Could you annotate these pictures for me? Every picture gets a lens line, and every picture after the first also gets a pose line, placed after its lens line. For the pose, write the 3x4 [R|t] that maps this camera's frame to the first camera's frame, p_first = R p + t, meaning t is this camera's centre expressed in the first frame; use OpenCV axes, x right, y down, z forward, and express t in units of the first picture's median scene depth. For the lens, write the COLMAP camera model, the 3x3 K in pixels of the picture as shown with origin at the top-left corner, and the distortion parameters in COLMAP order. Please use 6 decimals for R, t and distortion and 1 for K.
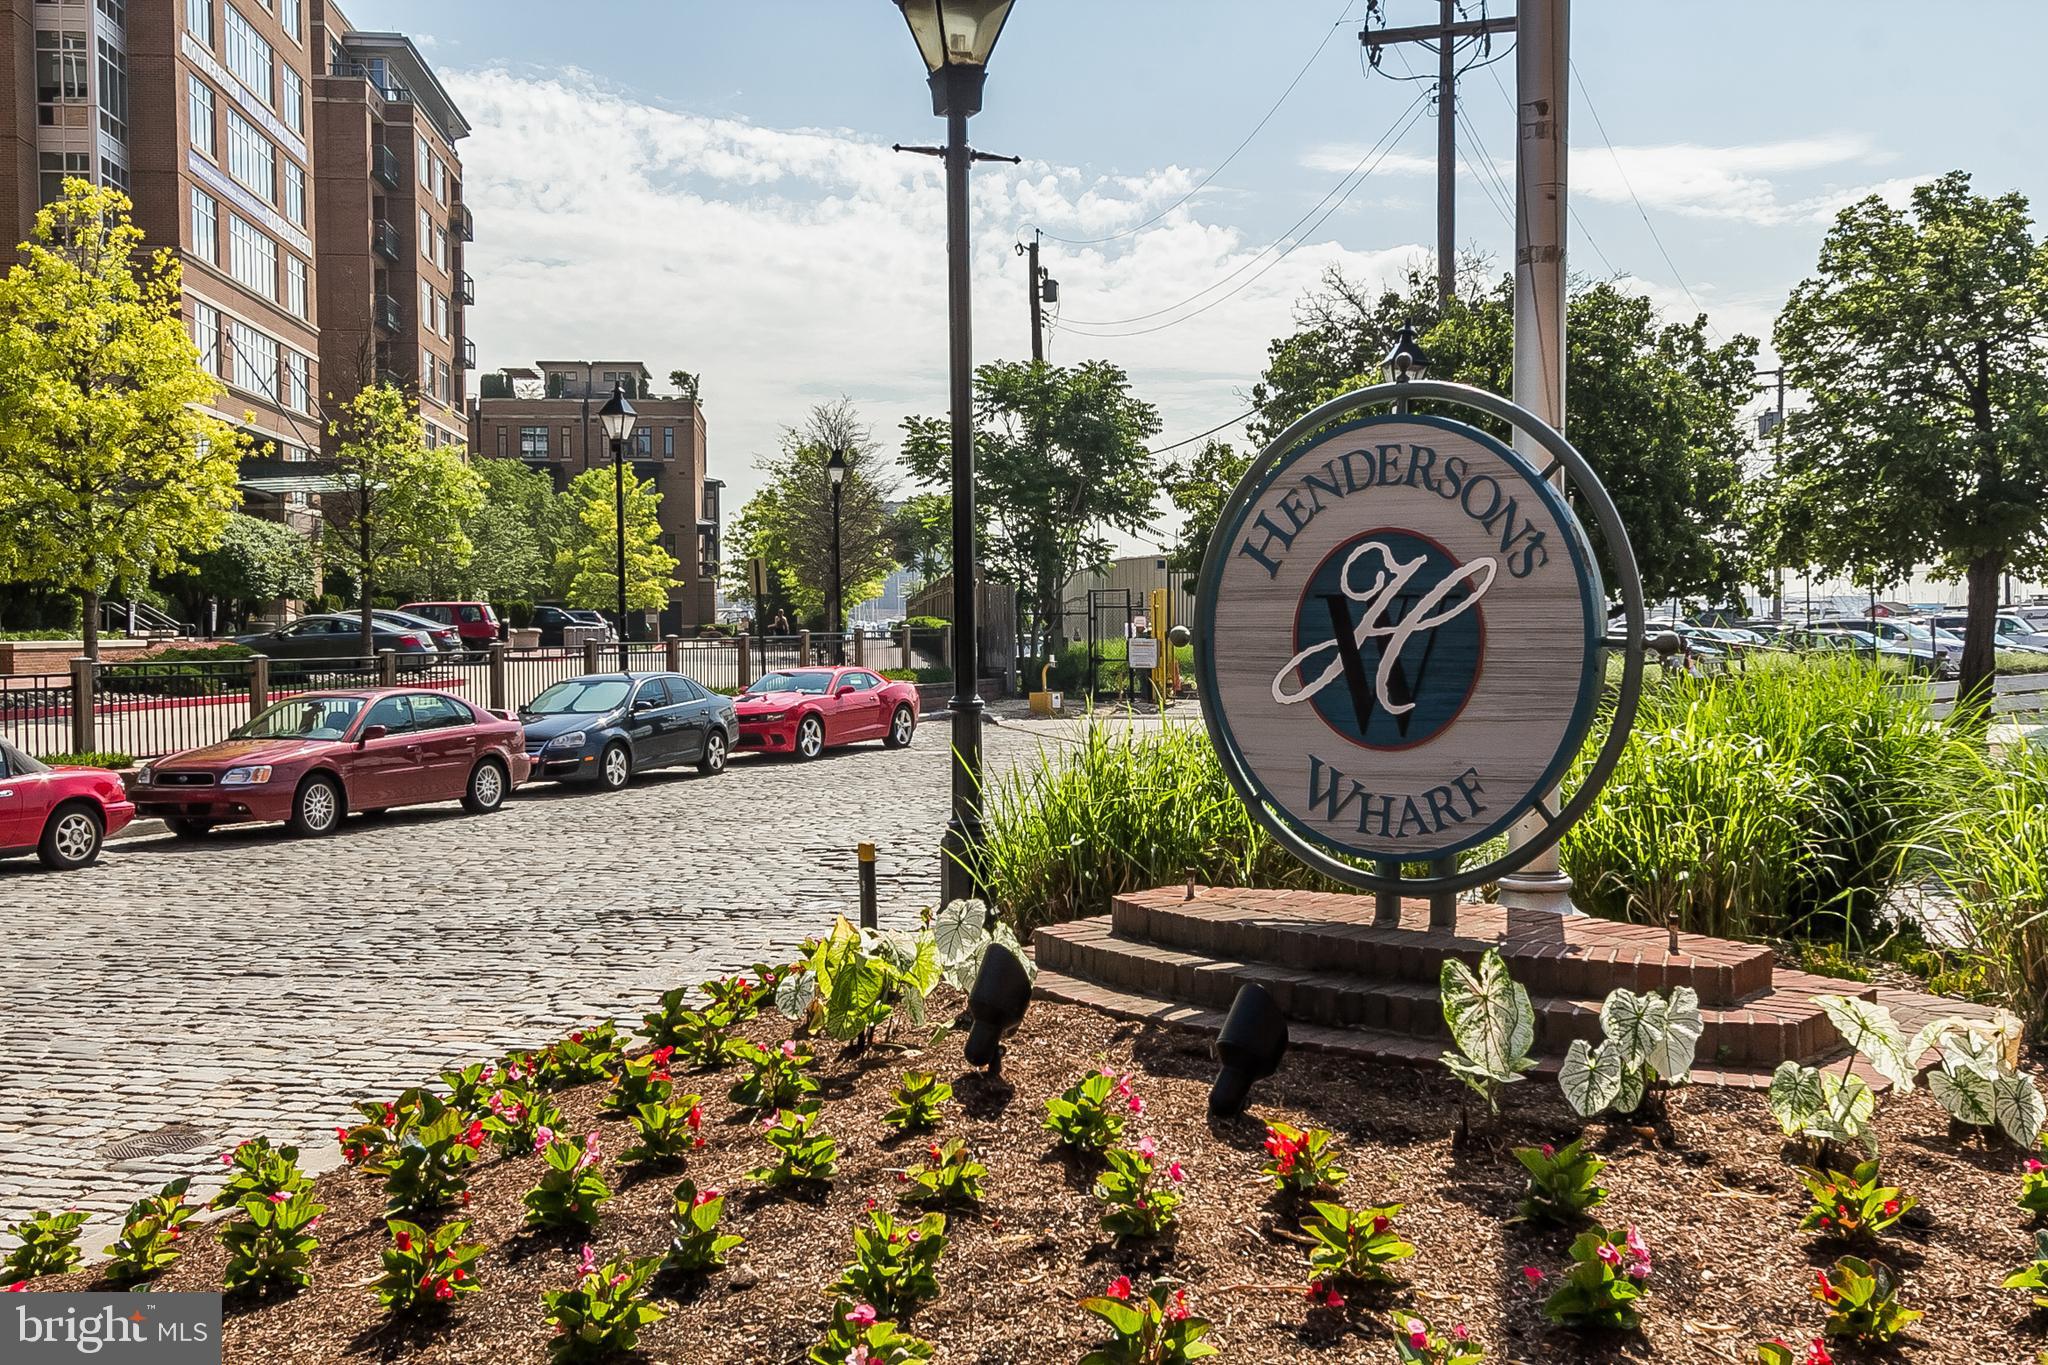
lens RADIAL K [[1977.5, 0, 1023.8], [0, 1977.5, 681.1], [0, 0, 1]] dist [0.009479, 0.000000]
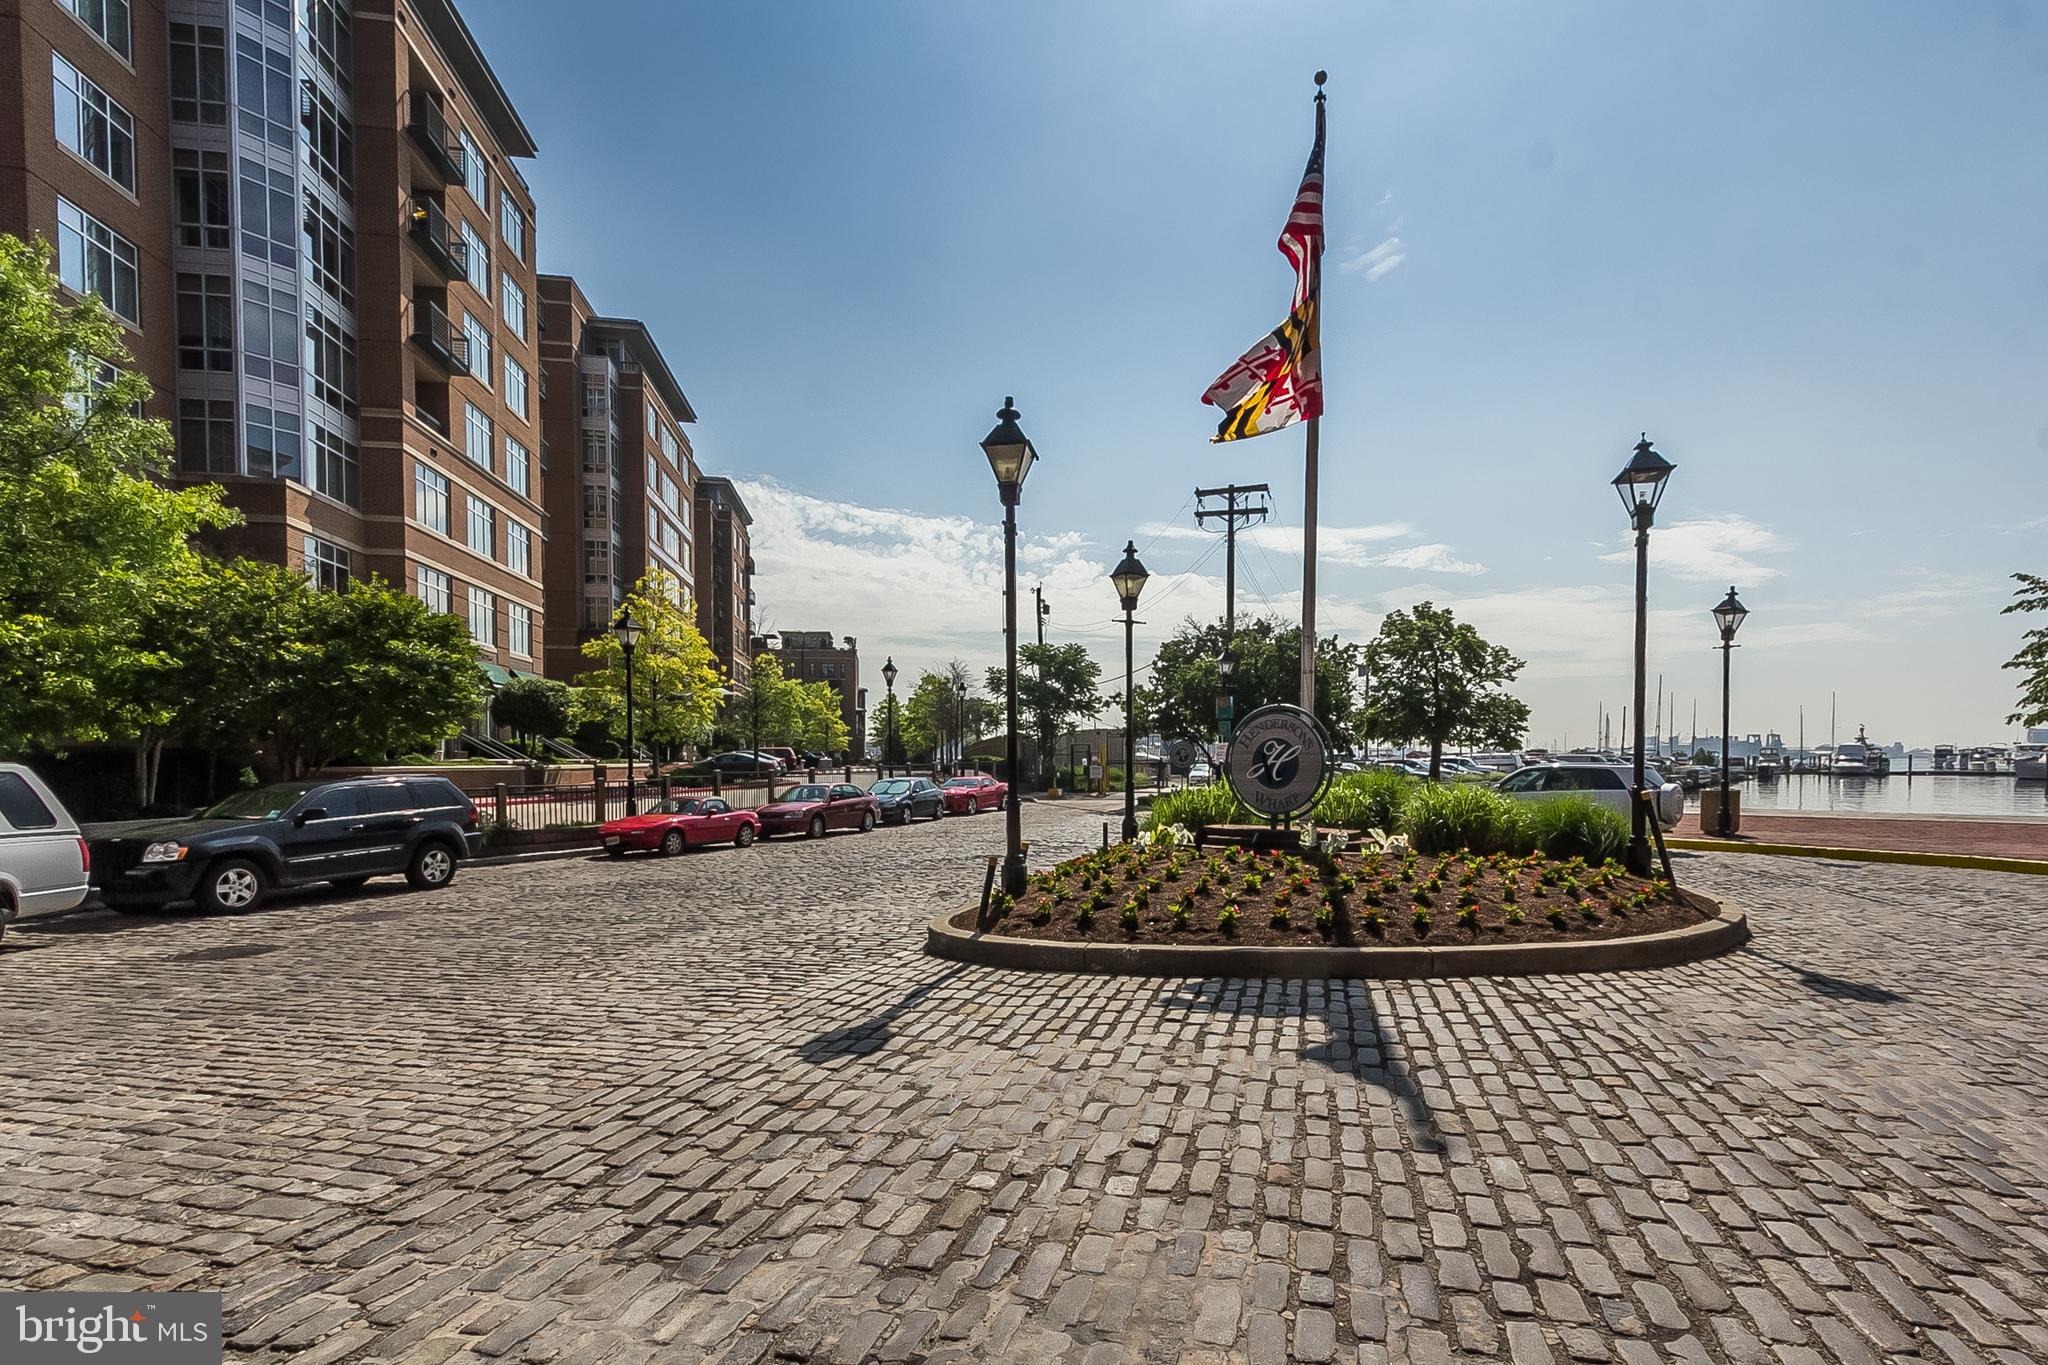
lens RADIAL K [[994.5, 0, 1036.5], [0, 994.5, 785.5], [0, 0, 1]] dist [-0.002576, 0.000086]
pose [[0.999066, 0.004661, 0.042960, -0.052000], [-0.004572, 0.999987, -0.002165, 0.004187], [-0.042969, 0.001967, 0.999074, -0.139102]]
